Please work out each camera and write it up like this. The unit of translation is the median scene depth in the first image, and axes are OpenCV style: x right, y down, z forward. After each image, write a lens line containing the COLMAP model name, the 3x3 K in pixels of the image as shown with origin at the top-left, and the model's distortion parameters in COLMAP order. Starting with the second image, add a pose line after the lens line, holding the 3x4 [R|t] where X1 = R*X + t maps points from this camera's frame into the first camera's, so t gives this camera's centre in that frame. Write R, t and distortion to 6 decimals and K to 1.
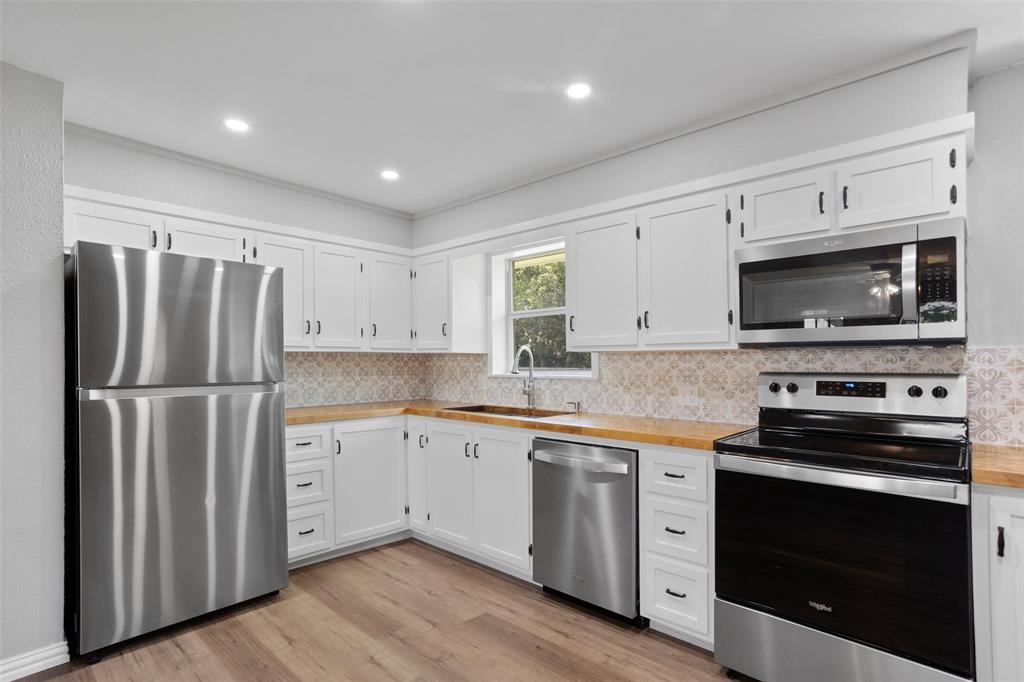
lens RADIAL K [[512.7, 0, 506.2], [0, 512.7, 362.0], [0, 0, 1]] dist [-0.029064, 0.020730]
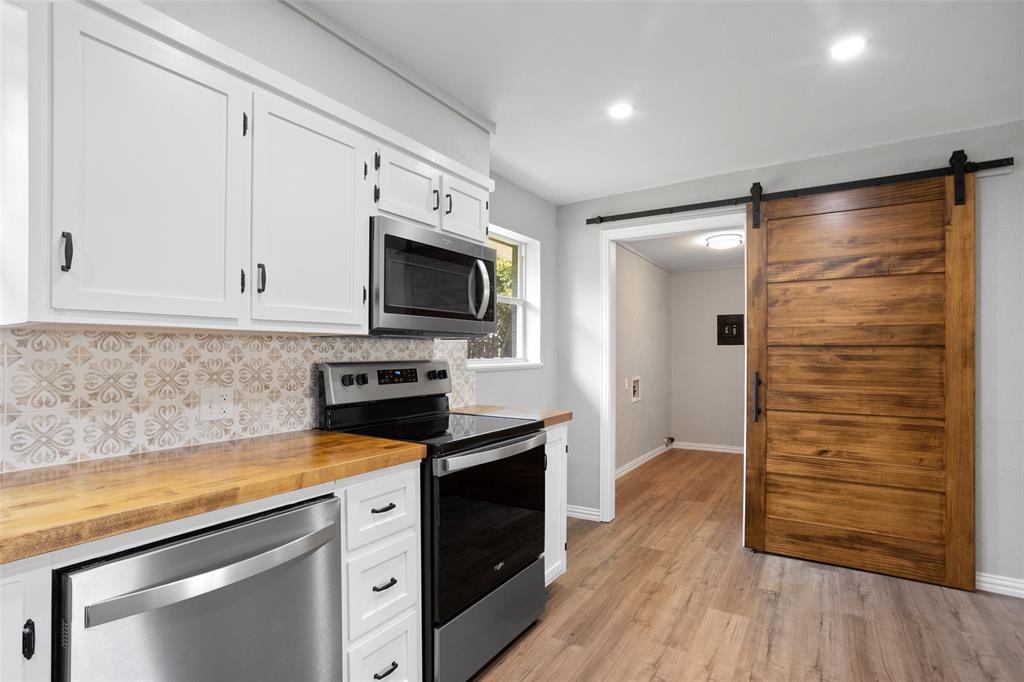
lens RADIAL K [[510.9, 0, 503.5], [0, 510.9, 347.2], [0, 0, 1]] dist [-0.035934, 0.020386]
pose [[-0.185412, 0.011765, 0.982590, -0.324525], [0.003007, 0.999930, -0.011405, 0.004280], [-0.982656, 0.000840, -0.185435, 0.771133]]
